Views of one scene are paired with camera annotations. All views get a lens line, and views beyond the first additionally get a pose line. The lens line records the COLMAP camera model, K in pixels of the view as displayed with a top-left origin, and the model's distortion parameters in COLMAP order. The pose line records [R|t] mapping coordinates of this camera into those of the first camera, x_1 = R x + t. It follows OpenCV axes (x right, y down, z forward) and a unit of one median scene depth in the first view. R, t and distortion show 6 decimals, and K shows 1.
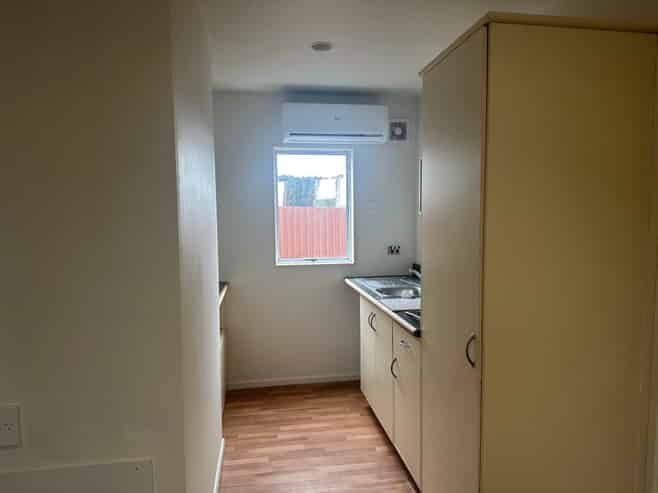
lens RADIAL K [[458.2, 0, 329.0], [0, 458.2, 246.5], [0, 0, 1]] dist [0.220200, -0.381501]
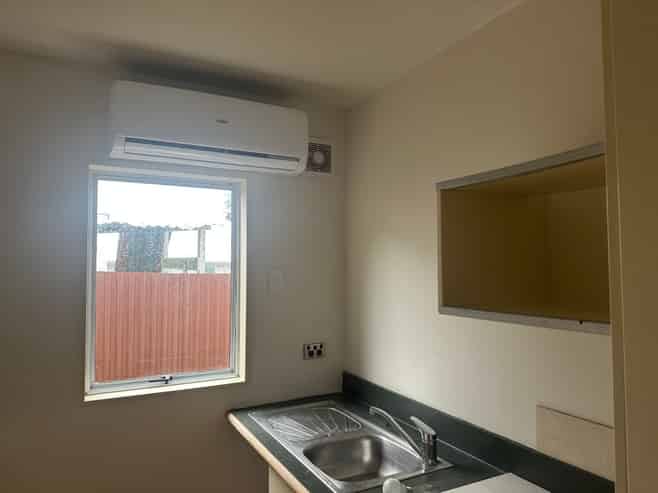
lens RADIAL K [[458.2, 0, 329.0], [0, 458.2, 246.5], [0, 0, 1]] dist [0.220200, -0.381501]
pose [[0.949577, 0.019624, 0.312920, -0.029135], [0.018005, 0.992980, -0.116908, -0.056723], [-0.313017, 0.116647, 0.942557, 0.422545]]
